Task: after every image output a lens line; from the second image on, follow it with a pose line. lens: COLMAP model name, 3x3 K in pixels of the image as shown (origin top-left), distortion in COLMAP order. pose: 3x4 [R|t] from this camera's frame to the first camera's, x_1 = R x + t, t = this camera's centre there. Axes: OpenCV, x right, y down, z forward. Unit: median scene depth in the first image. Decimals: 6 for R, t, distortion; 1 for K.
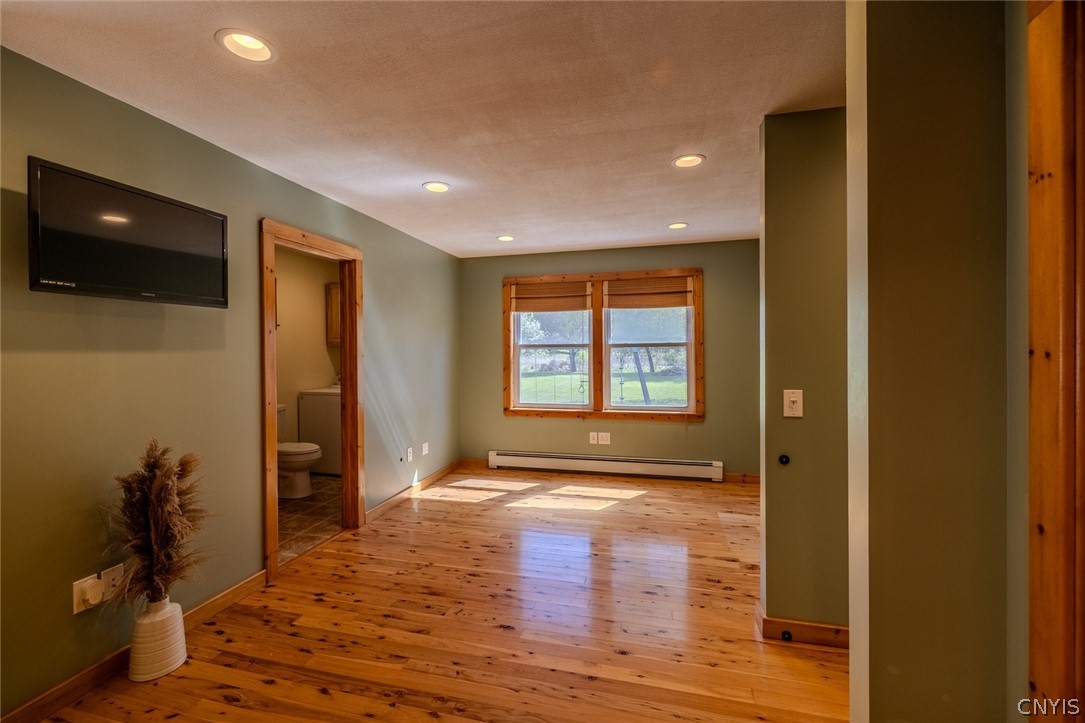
lens RADIAL K [[457.2, 0, 537.8], [0, 457.2, 352.8], [0, 0, 1]] dist [0.002249, 0.000456]
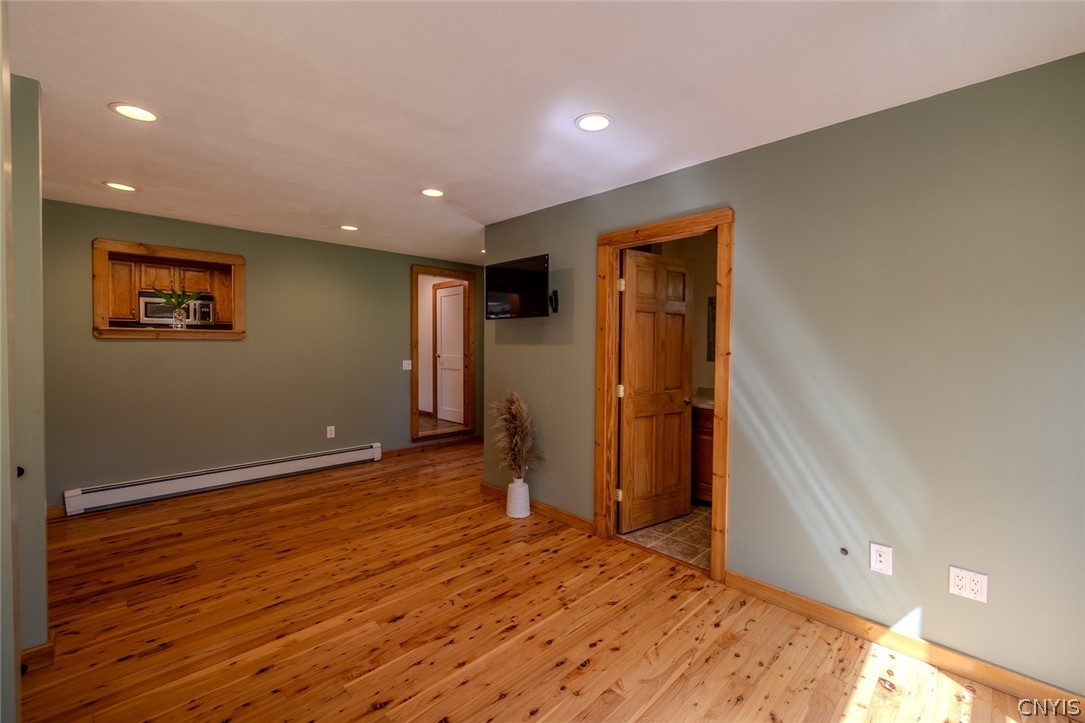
lens RADIAL K [[457.2, 0, 537.8], [0, 457.2, 352.8], [0, 0, 1]] dist [0.002249, 0.000456]
pose [[-0.518213, 0.019547, -0.855028, 0.532412], [-0.006794, 0.999613, 0.026970, -0.015011], [0.855225, 0.019786, -0.517880, 1.520665]]
